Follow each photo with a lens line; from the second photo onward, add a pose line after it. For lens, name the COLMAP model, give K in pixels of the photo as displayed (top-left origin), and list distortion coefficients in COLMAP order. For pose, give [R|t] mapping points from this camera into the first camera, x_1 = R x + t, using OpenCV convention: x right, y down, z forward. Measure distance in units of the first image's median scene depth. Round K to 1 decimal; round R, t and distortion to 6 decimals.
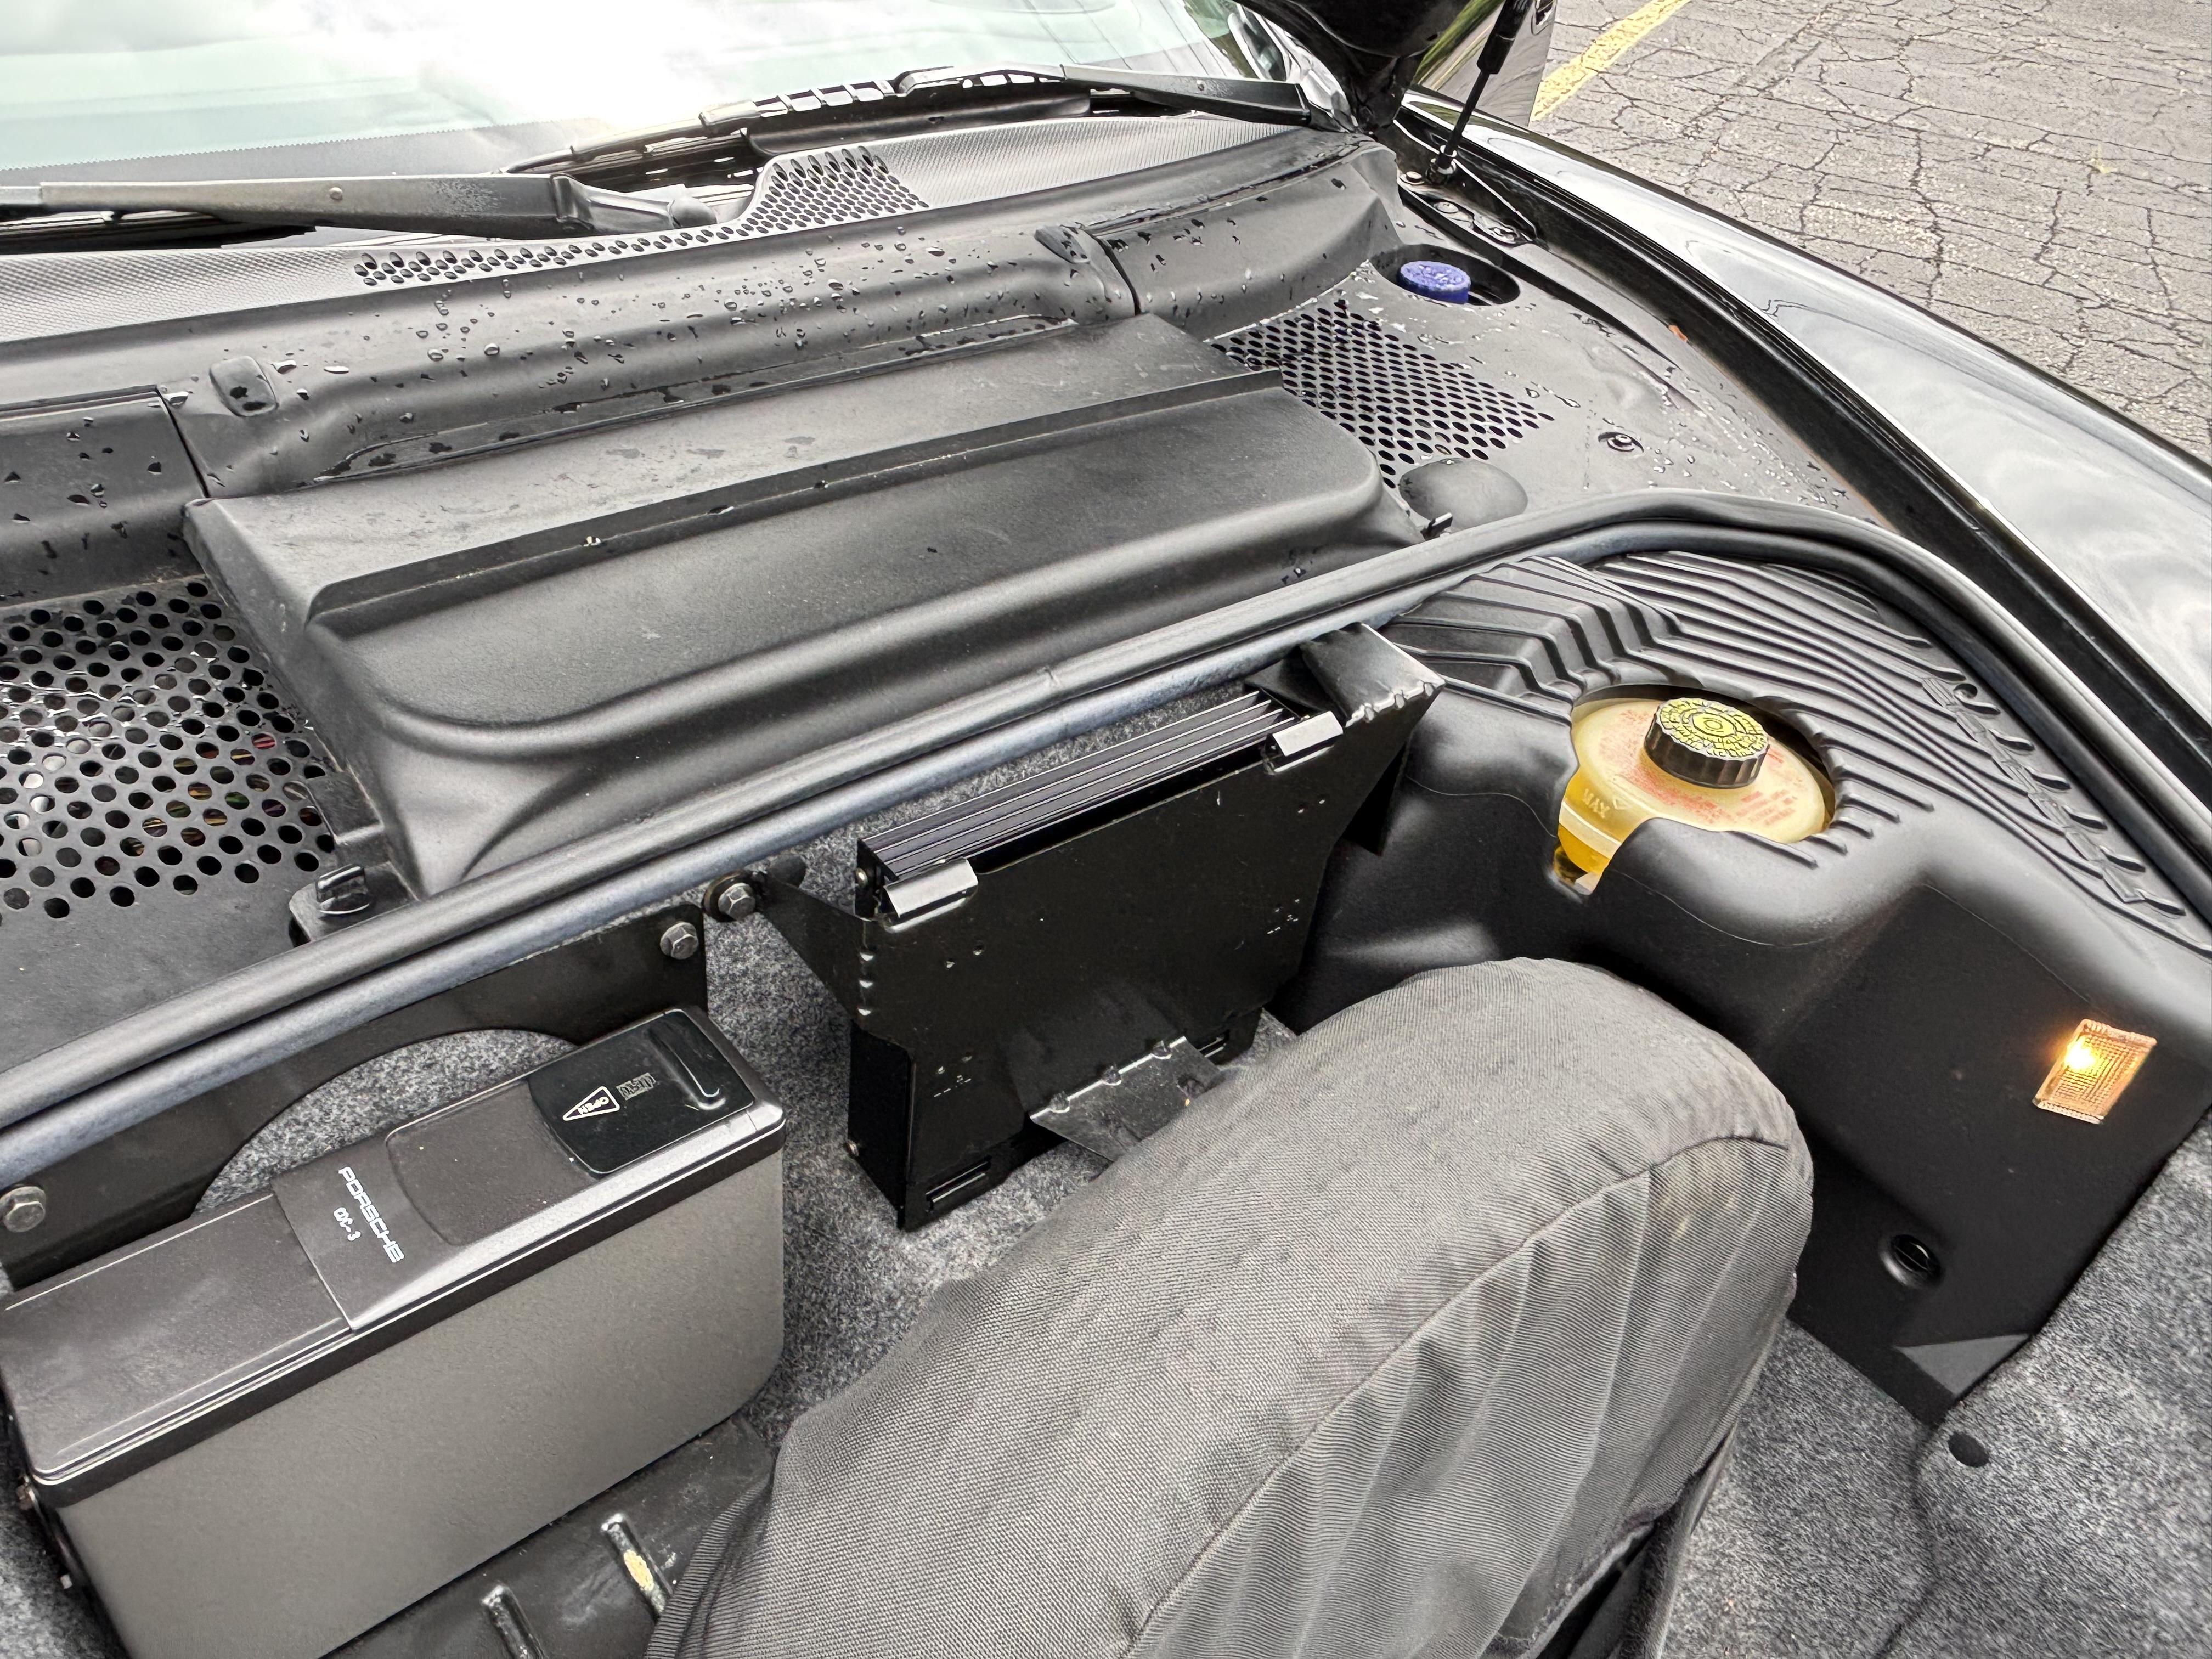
lens RADIAL K [[1634.7, 0, 1106.0], [0, 1634.7, 829.5], [0, 0, 1]] dist [0.058227, -0.083469]
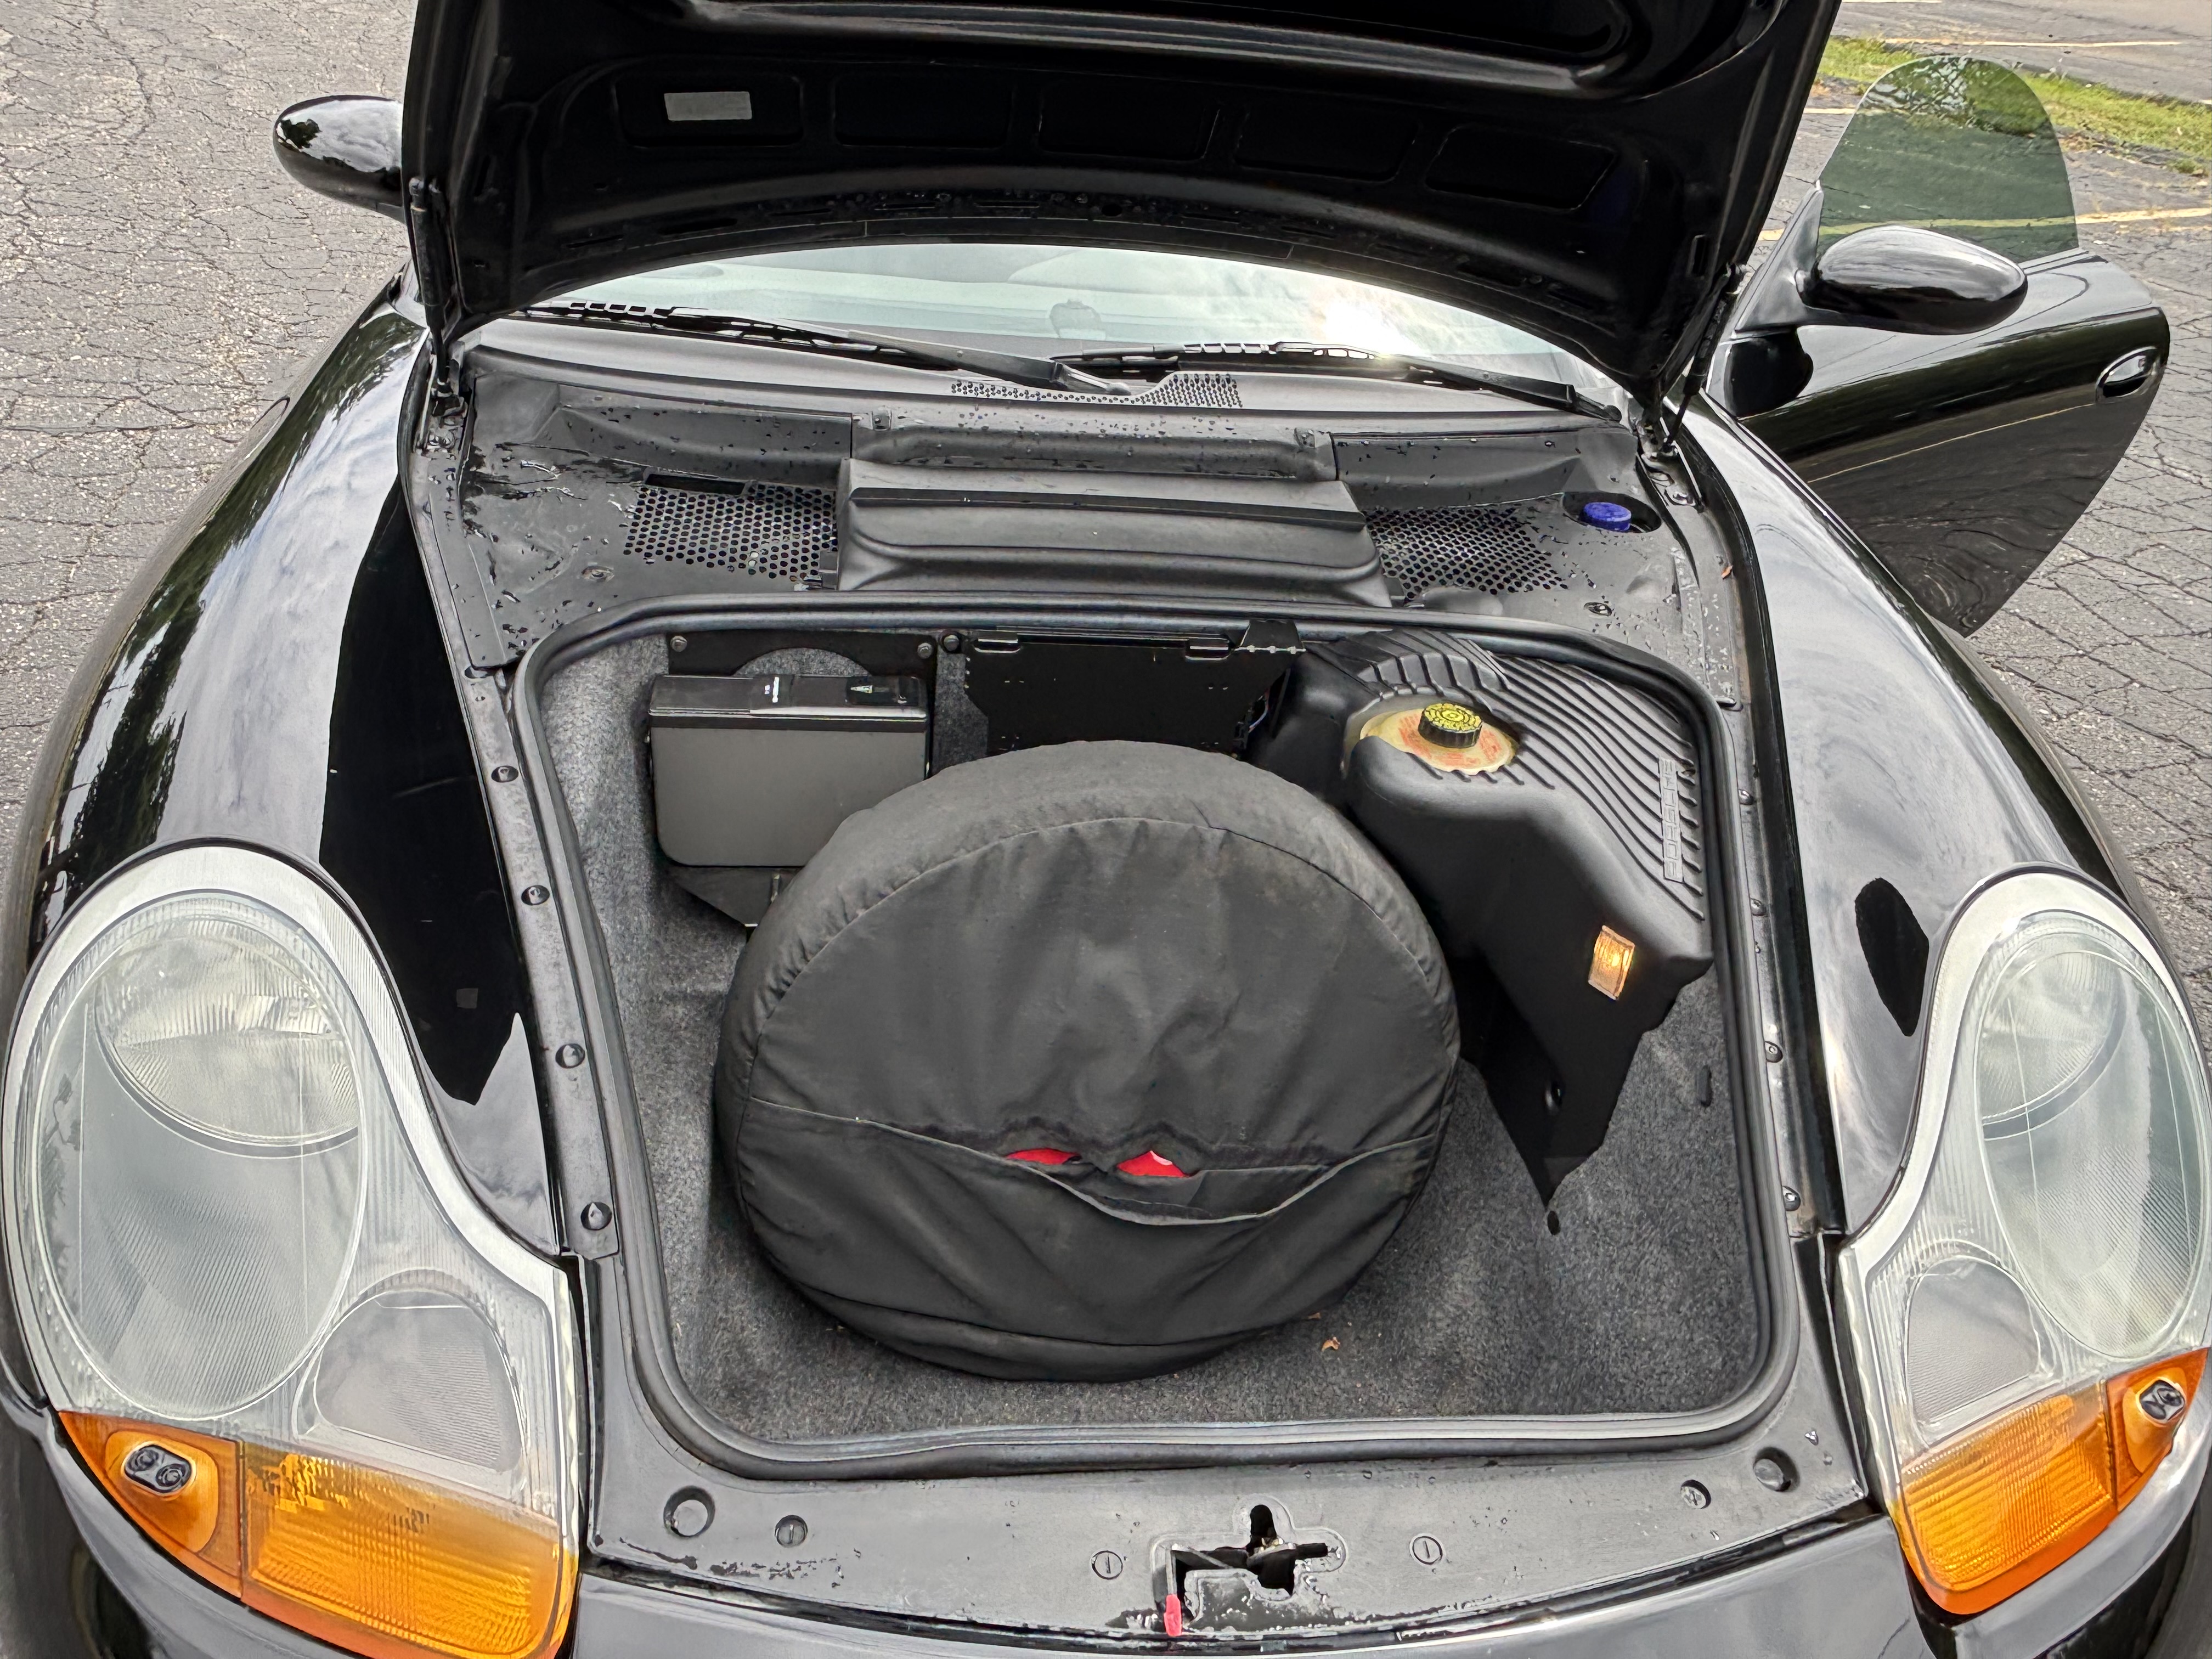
lens RADIAL K [[1634.7, 0, 1106.0], [0, 1634.7, 829.5], [0, 0, 1]] dist [0.058227, -0.083469]
pose [[0.849492, 0.270501, -0.452983, 0.877305], [-0.329322, 0.942632, -0.054690, 0.278464], [0.412203, 0.195636, 0.889840, -0.770566]]
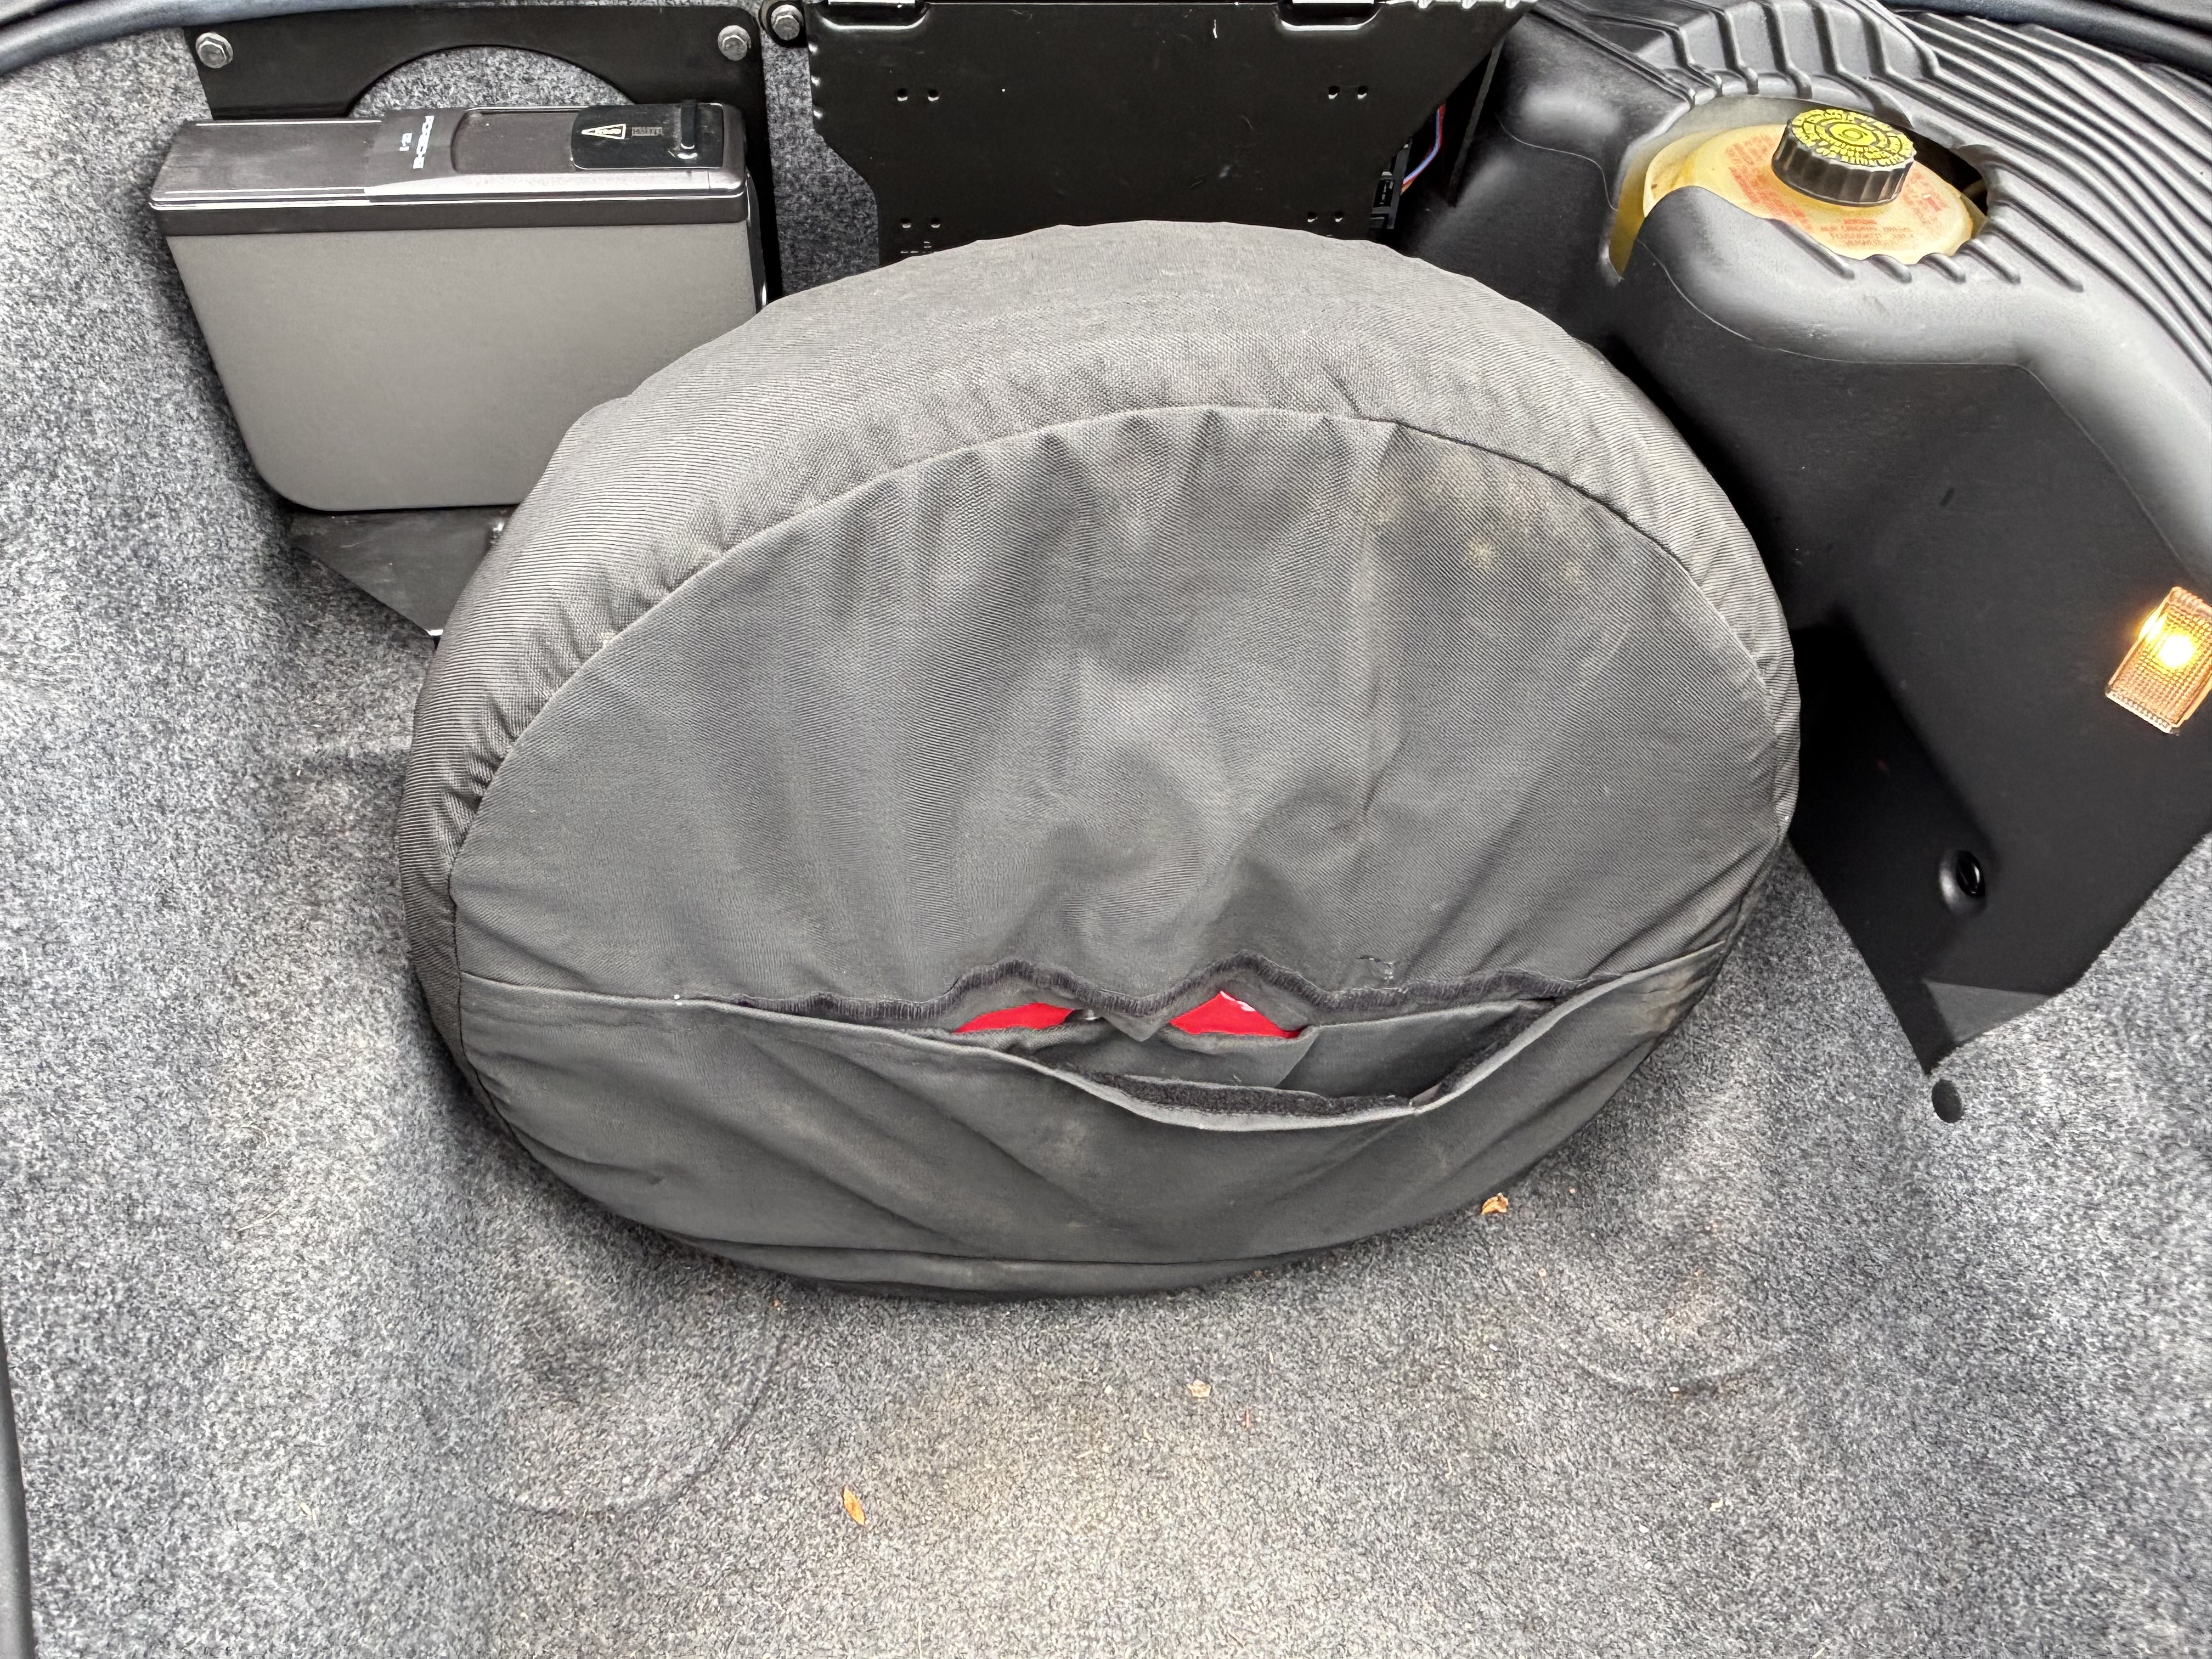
lens RADIAL K [[1636.3, 0, 1078.8], [0, 1636.3, 811.9], [0, 0, 1]] dist [0.059430, -0.092401]
pose [[0.854182, 0.354954, -0.379975, 0.458714], [-0.290452, 0.931834, 0.217539, 0.193604], [0.431290, -0.075453, 0.899053, -0.001430]]
